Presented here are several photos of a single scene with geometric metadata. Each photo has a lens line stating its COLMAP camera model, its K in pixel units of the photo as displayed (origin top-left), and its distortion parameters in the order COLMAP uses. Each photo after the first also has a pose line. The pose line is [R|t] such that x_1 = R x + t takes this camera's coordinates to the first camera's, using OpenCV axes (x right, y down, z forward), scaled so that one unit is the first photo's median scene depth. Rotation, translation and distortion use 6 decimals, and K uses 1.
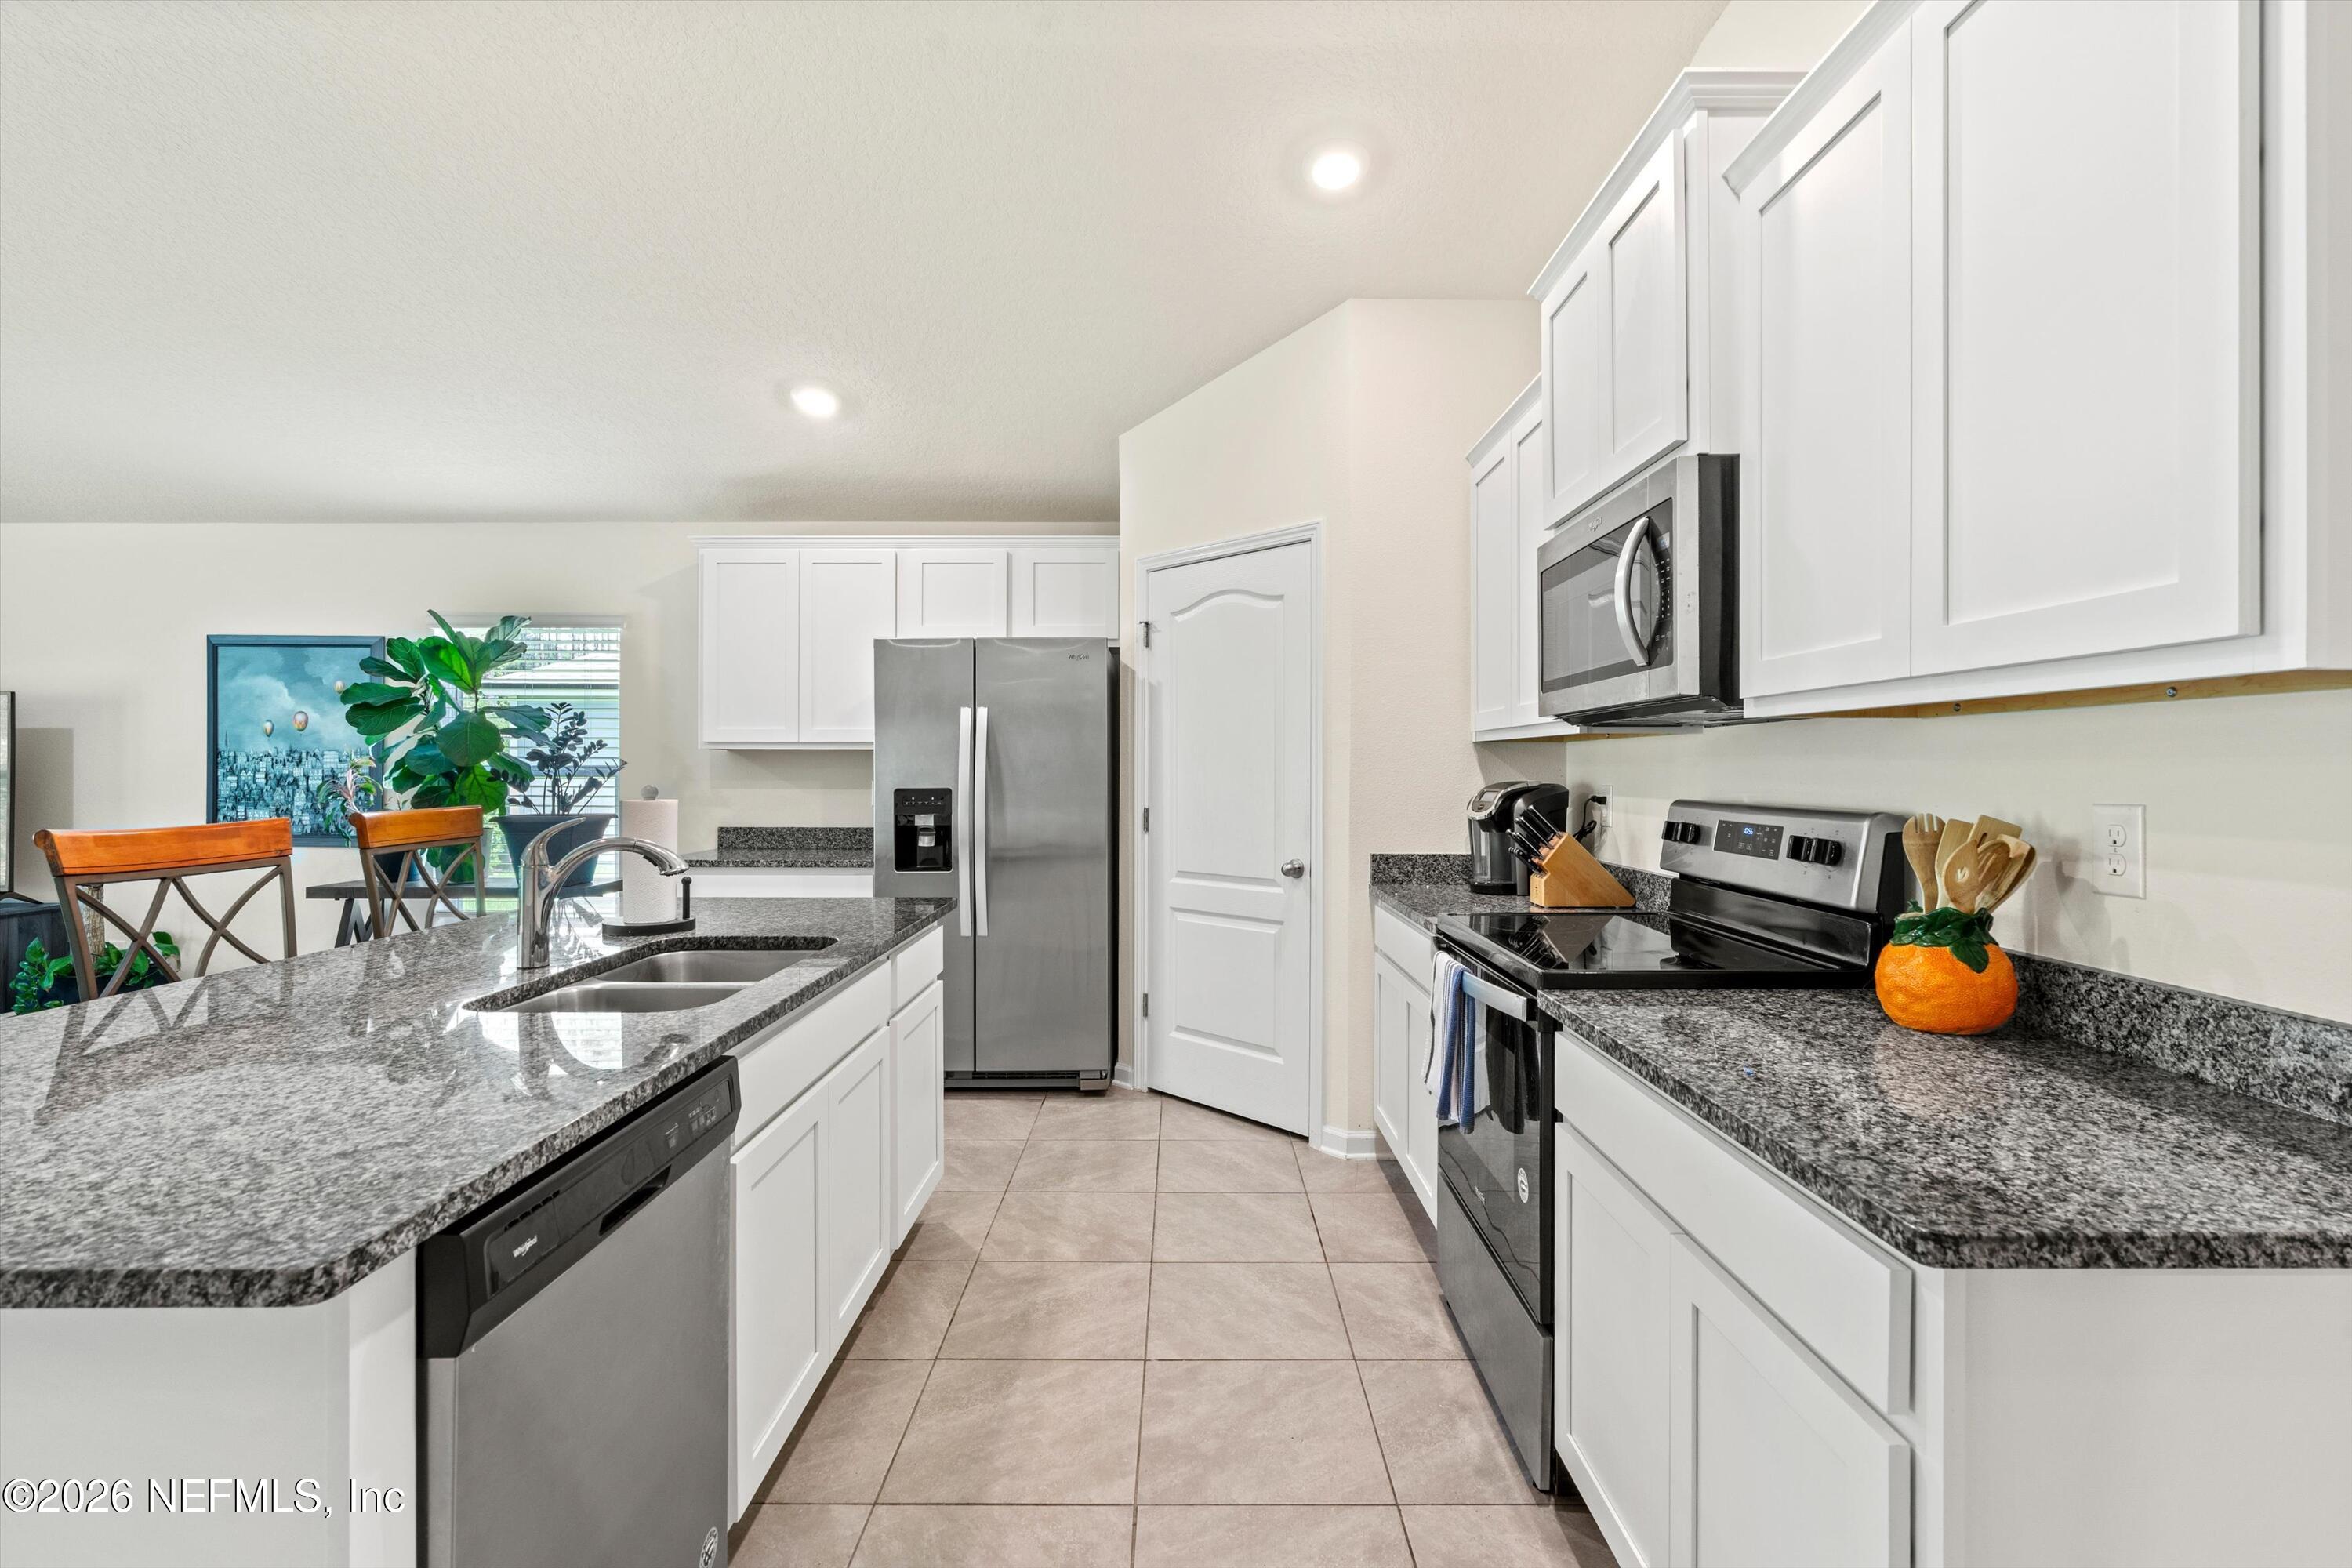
lens RADIAL K [[1049.8, 0, 1178.0], [0, 1049.8, 766.3], [0, 0, 1]] dist [0.000893, 0.000099]
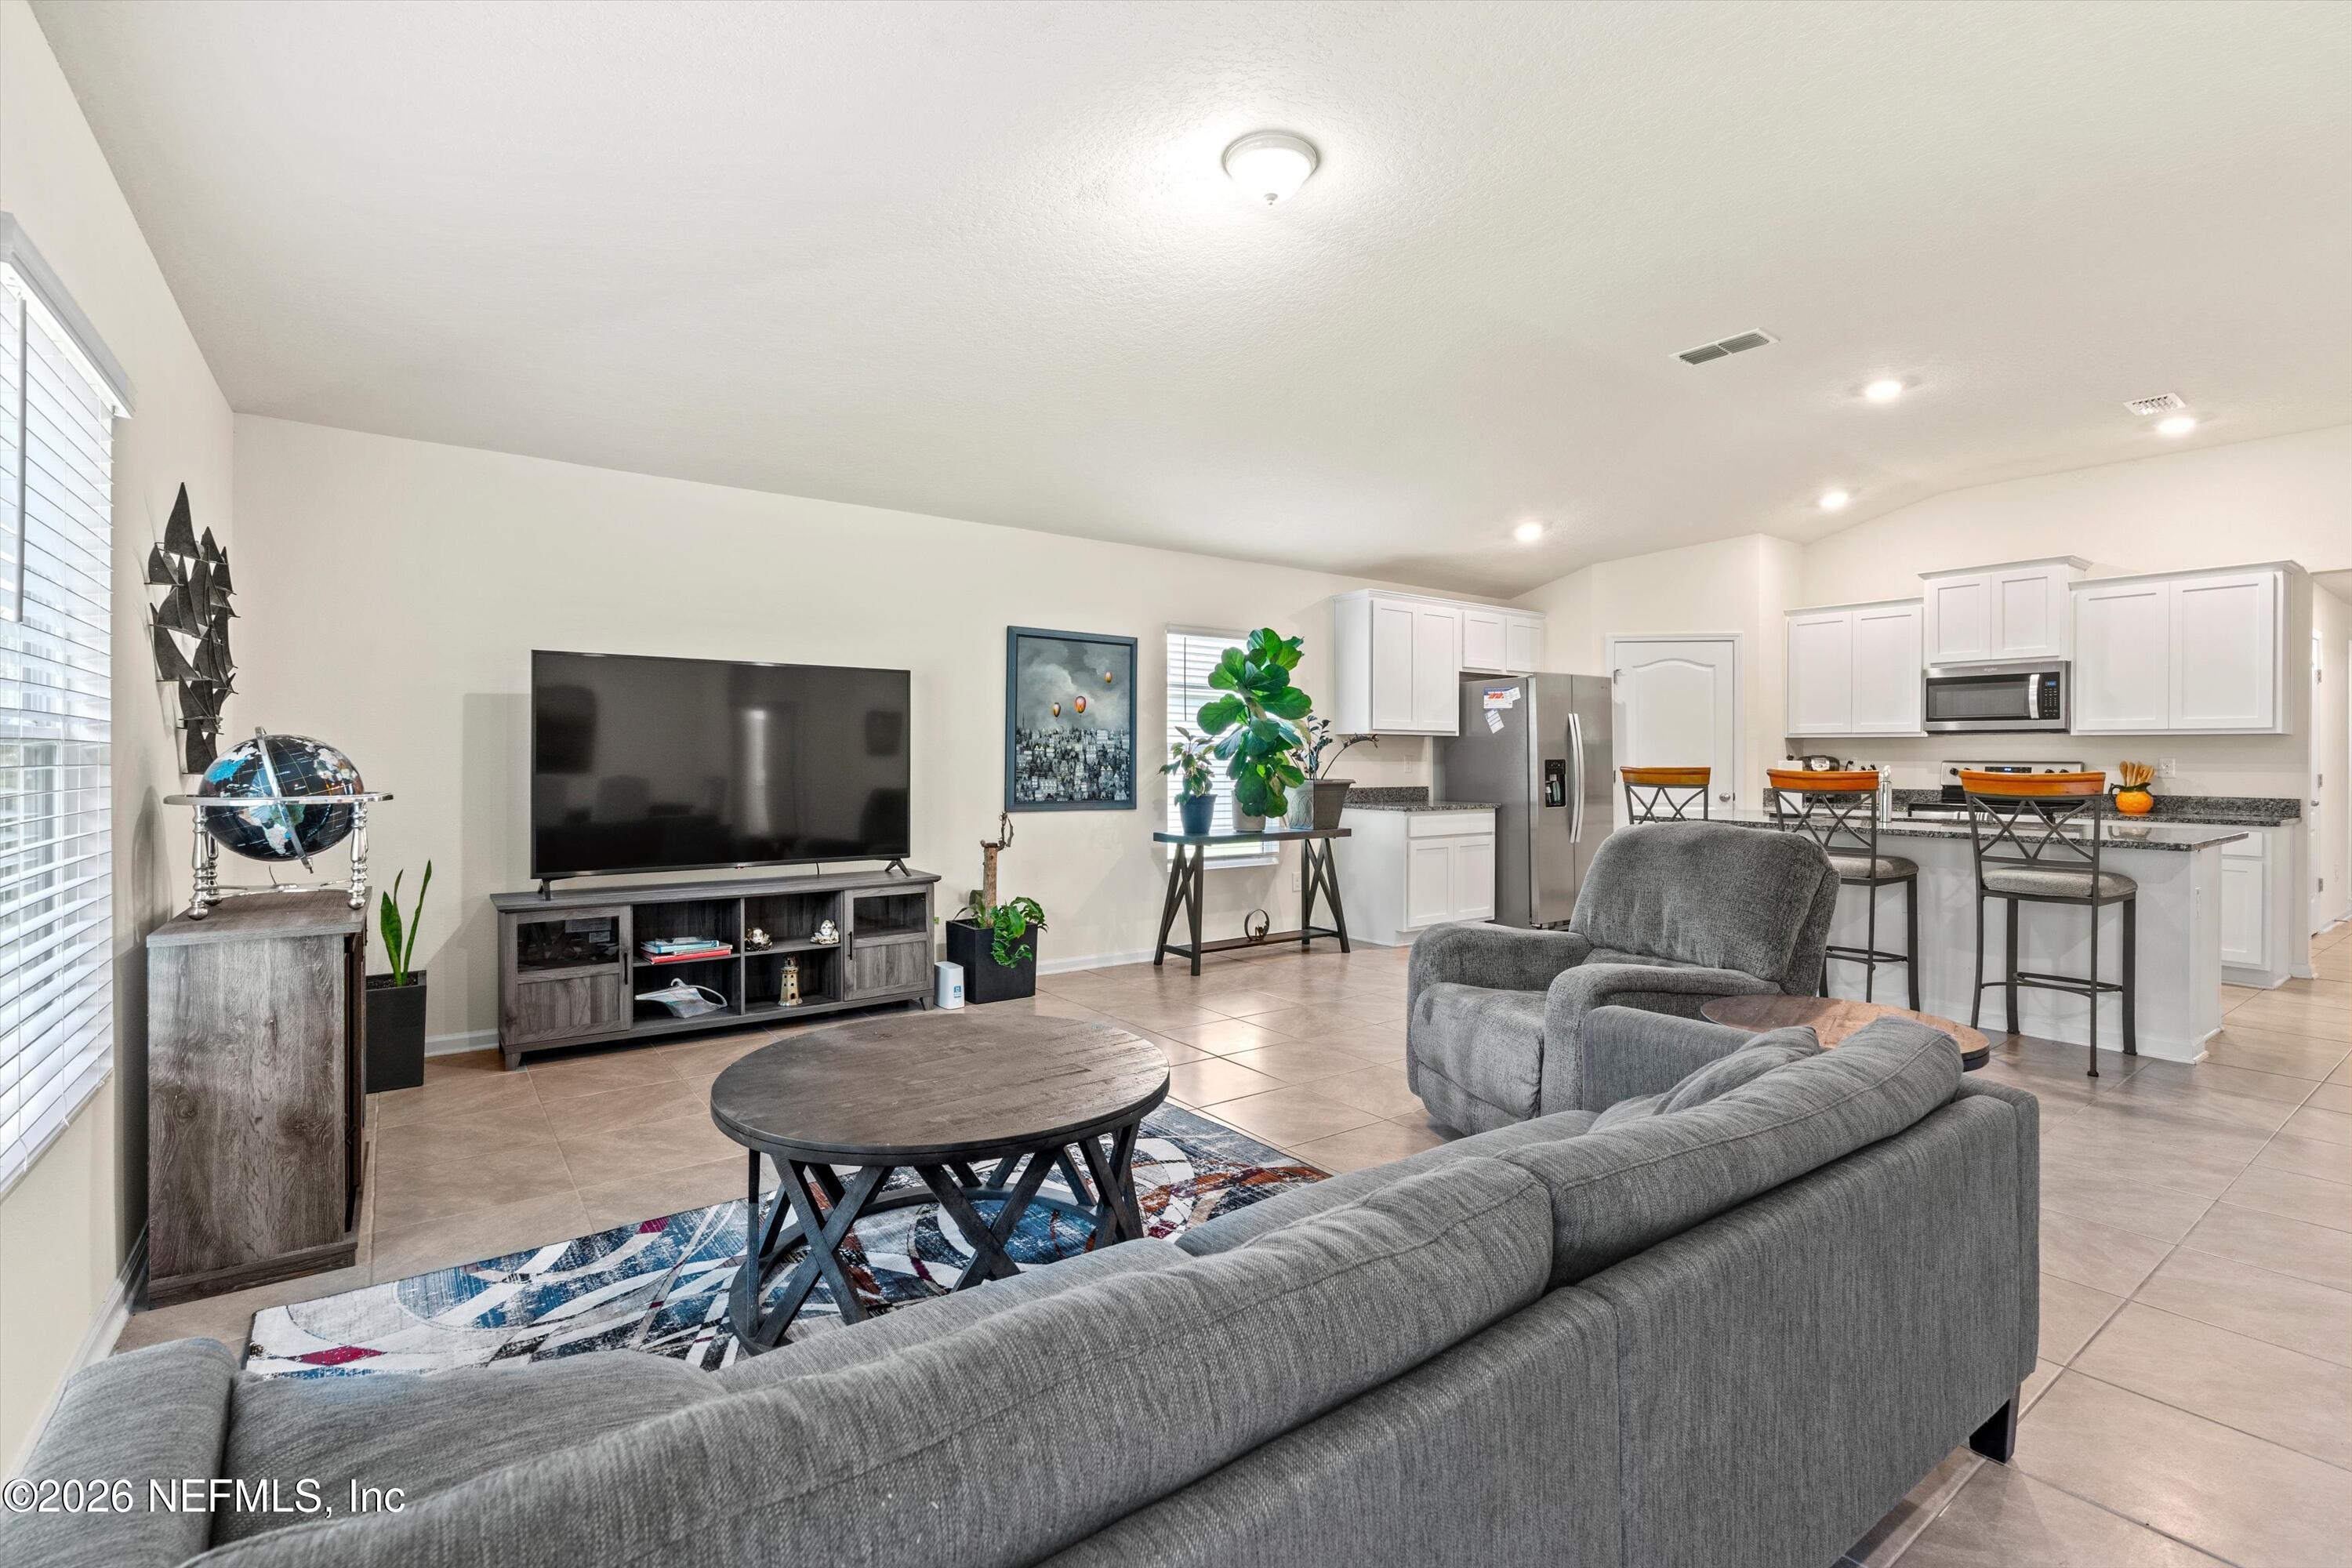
lens RADIAL K [[1049.8, 0, 1178.0], [0, 1049.8, 766.3], [0, 0, 1]] dist [0.000893, 0.000099]
pose [[0.803514, -0.003275, 0.595277, -1.452477], [-0.004071, 0.999931, 0.010996, 0.013122], [-0.595272, -0.011259, 0.803446, -0.018419]]
